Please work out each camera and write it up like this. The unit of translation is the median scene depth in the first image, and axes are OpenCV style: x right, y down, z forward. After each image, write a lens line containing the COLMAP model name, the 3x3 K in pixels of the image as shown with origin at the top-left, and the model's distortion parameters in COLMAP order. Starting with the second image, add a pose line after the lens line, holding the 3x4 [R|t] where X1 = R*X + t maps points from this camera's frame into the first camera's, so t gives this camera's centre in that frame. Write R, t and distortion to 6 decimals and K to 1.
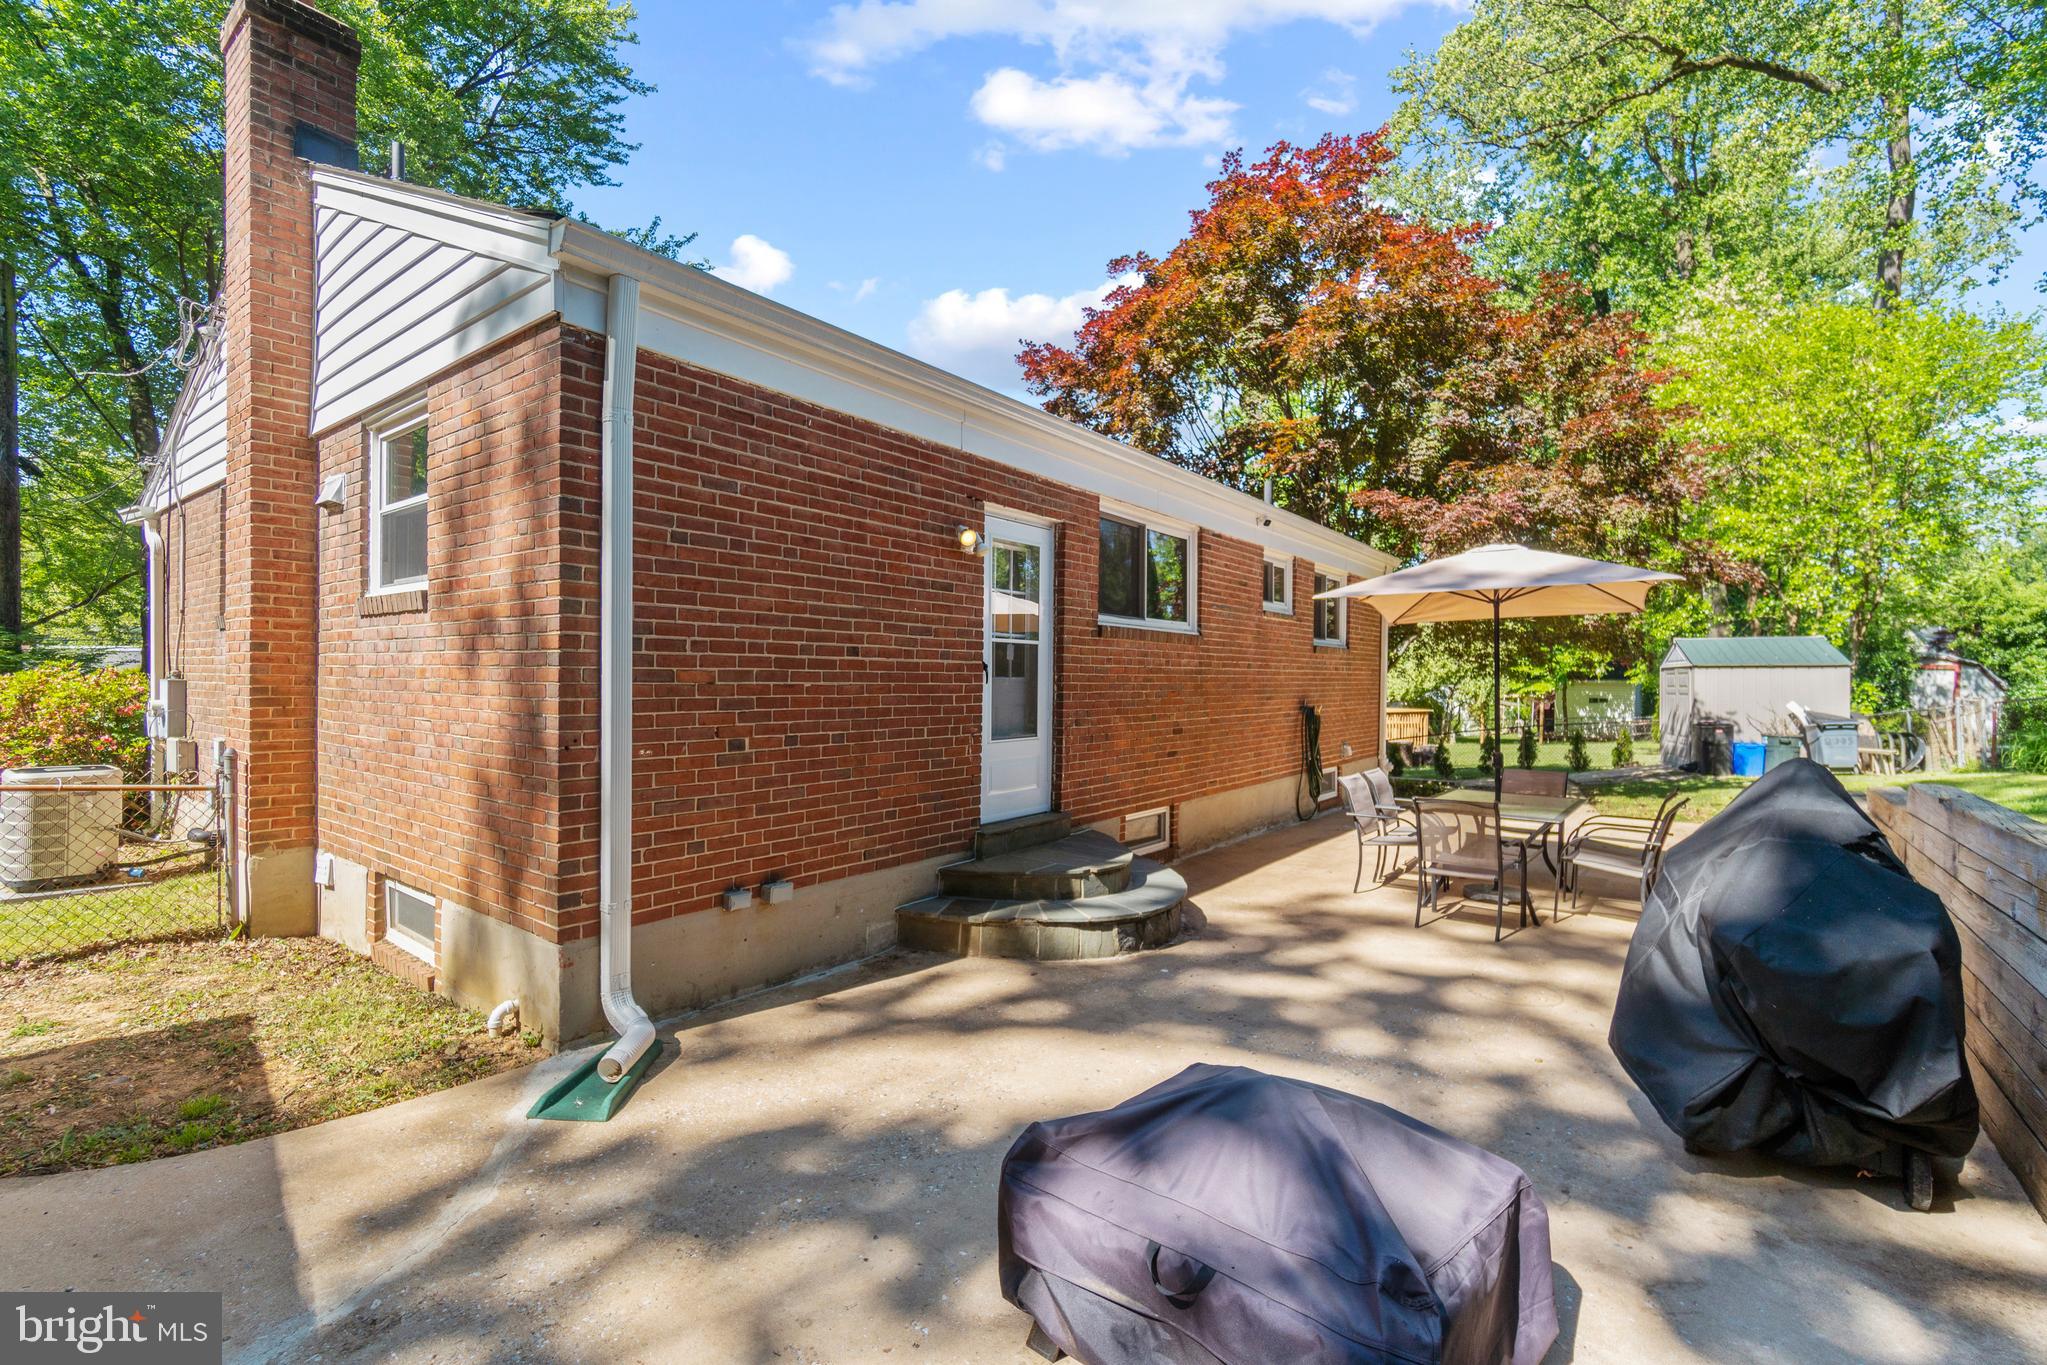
lens RADIAL K [[886.5, 0, 1010.6], [0, 886.5, 684.1], [0, 0, 1]] dist [0.000319, -0.000082]
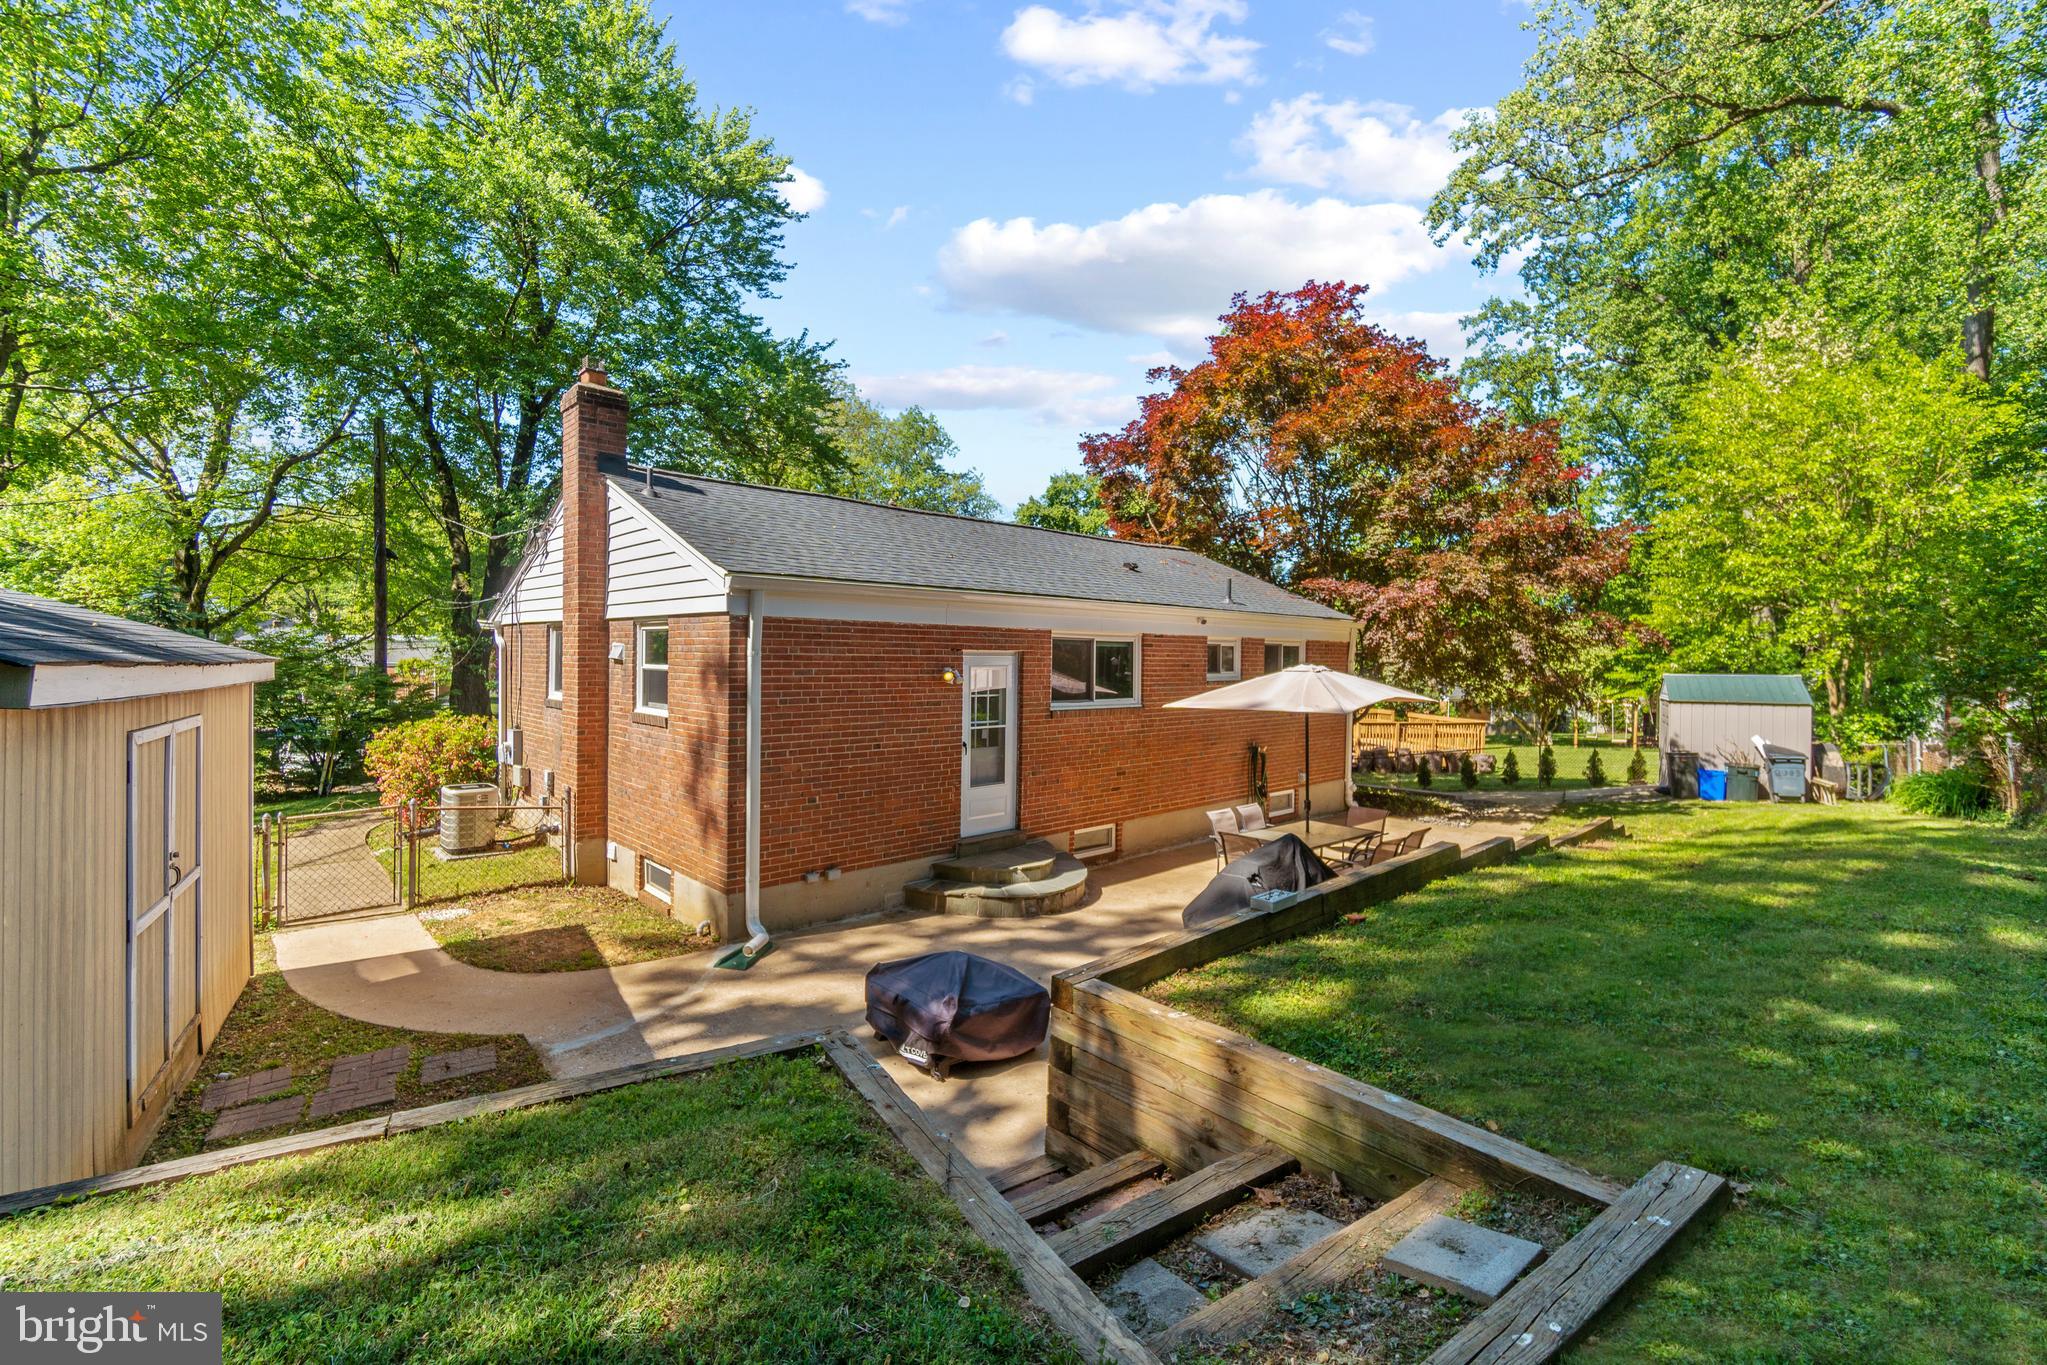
lens RADIAL K [[864.5, 0, 1023.9], [0, 864.5, 667.4], [0, 0, 1]] dist [0.004200, 0.000012]
pose [[0.989150, 0.008129, -0.146687, 0.313753], [-0.007554, 0.999961, 0.004475, -0.170400], [0.146717, -0.003319, 0.989173, -0.600700]]
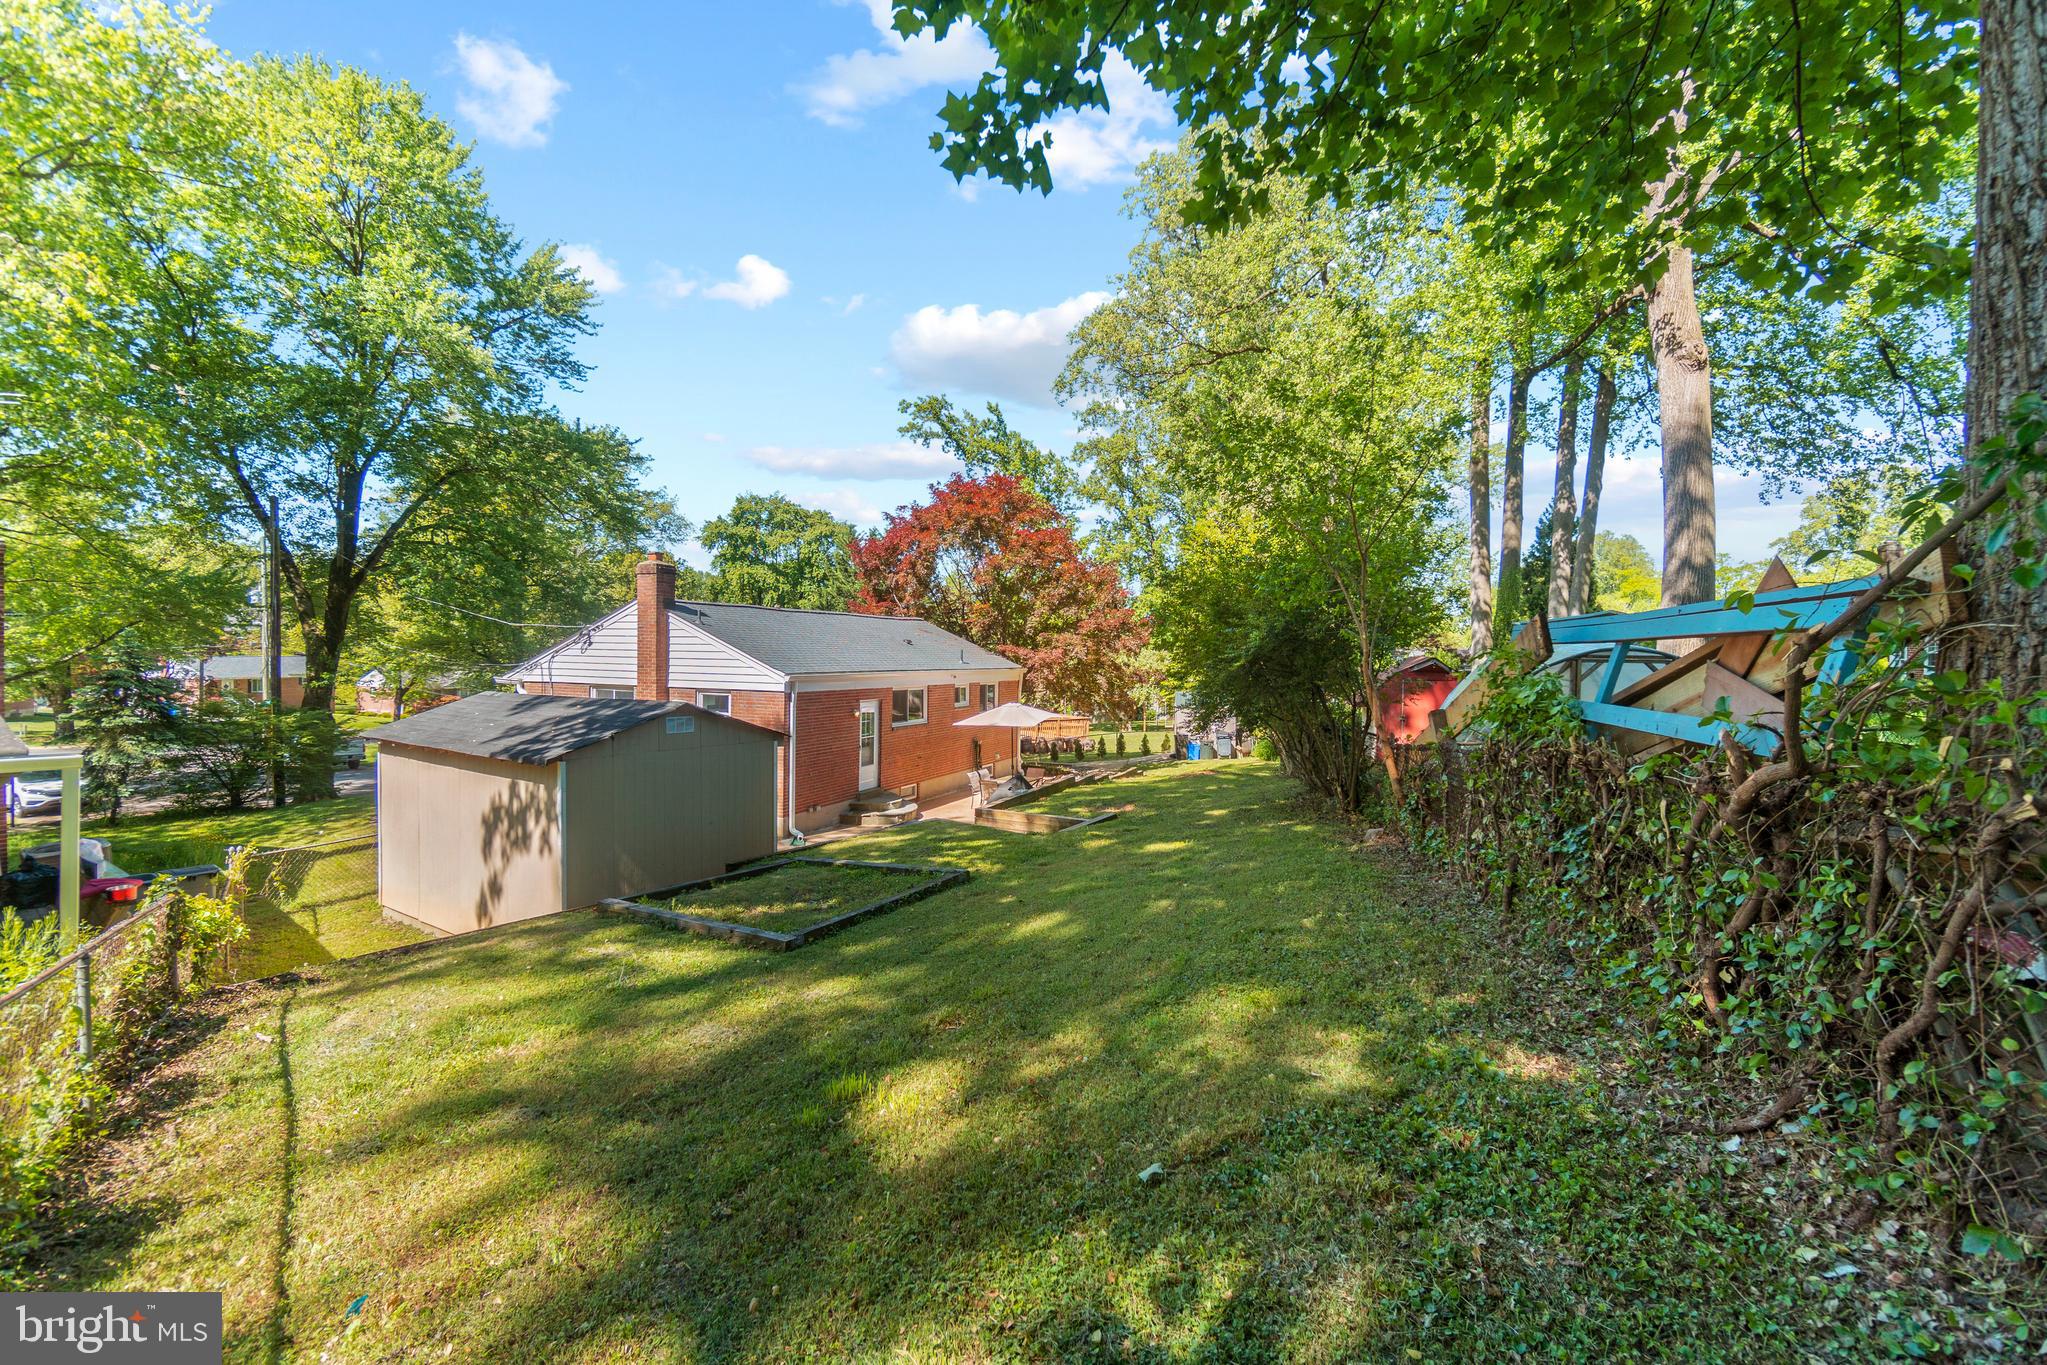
lens RADIAL K [[864.5, 0, 1023.9], [0, 864.5, 667.4], [0, 0, 1]] dist [0.004200, 0.000012]
pose [[0.965850, 0.003602, 0.259077, -0.281380], [-0.006191, 0.999939, 0.009179, -0.355327], [-0.259028, -0.010469, 0.965813, -2.388354]]
